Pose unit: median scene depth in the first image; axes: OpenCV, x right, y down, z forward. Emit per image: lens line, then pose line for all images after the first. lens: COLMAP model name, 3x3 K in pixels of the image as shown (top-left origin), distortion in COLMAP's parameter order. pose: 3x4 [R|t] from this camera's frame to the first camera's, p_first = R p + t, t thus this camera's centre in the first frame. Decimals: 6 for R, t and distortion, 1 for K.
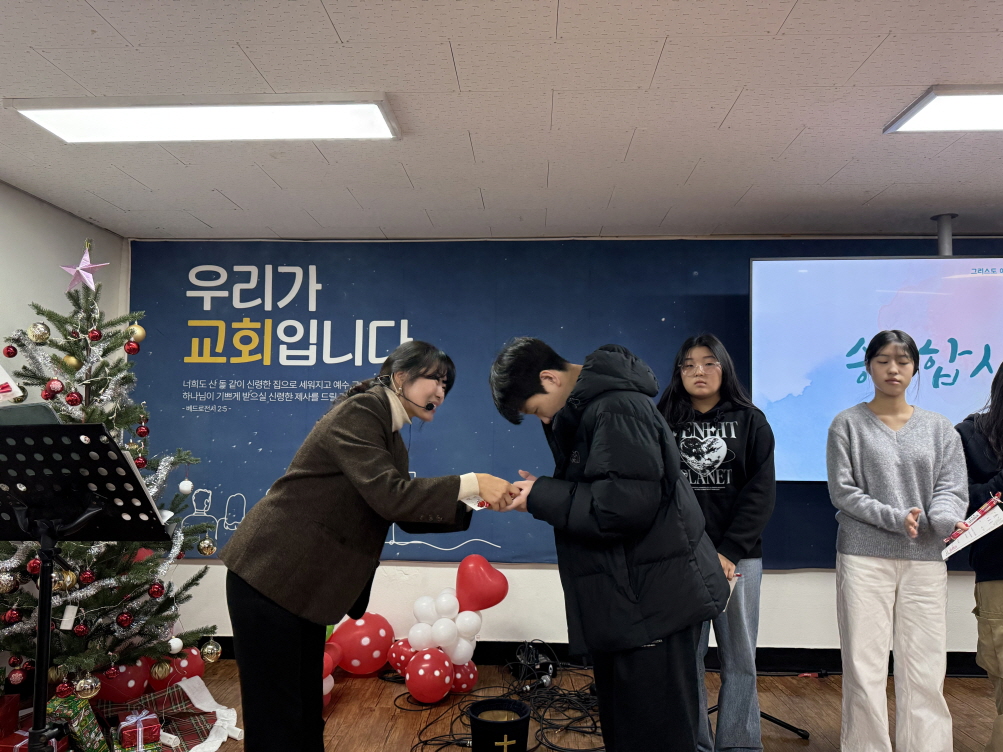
lens RADIAL K [[698.6, 0, 501.4], [0, 698.6, 378.5], [0, 0, 1]] dist [0.005713, -0.015921]
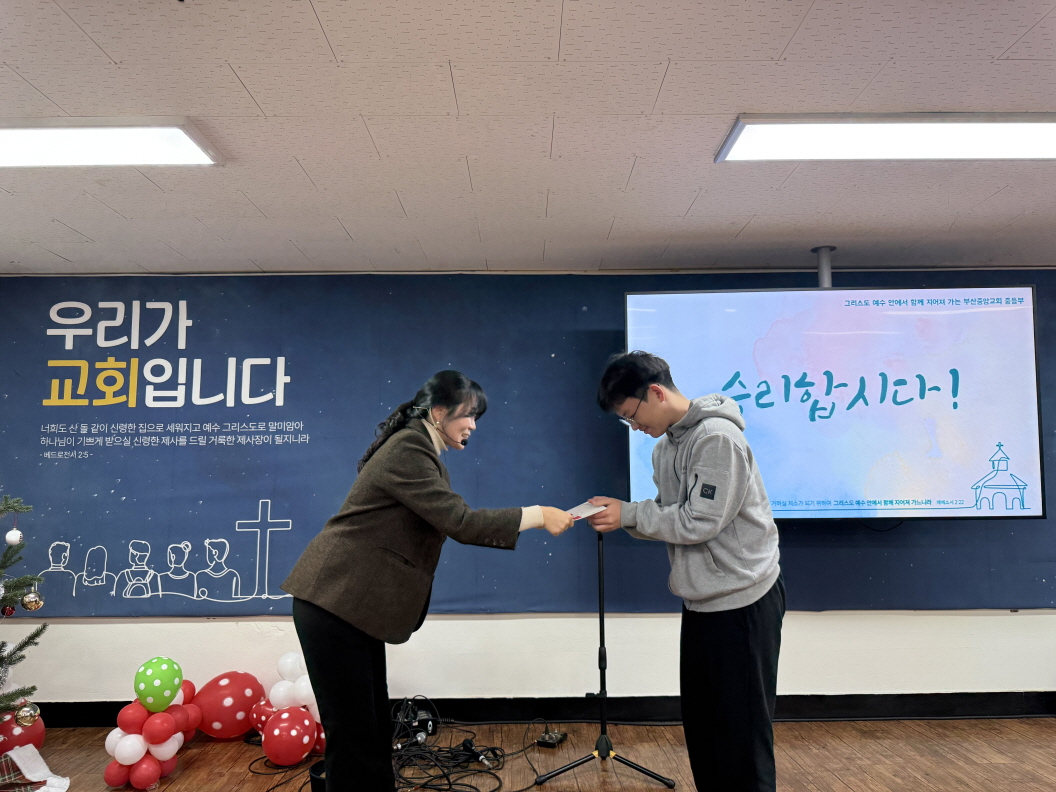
lens RADIAL K [[738.8, 0, 524.7], [0, 738.8, 399.3], [0, 0, 1]] dist [-0.003585, -0.006019]
pose [[0.998466, -0.010284, 0.054399, 0.162325], [0.012345, 0.999213, -0.037692, 0.016673], [-0.053968, 0.038306, 0.997808, -0.016793]]
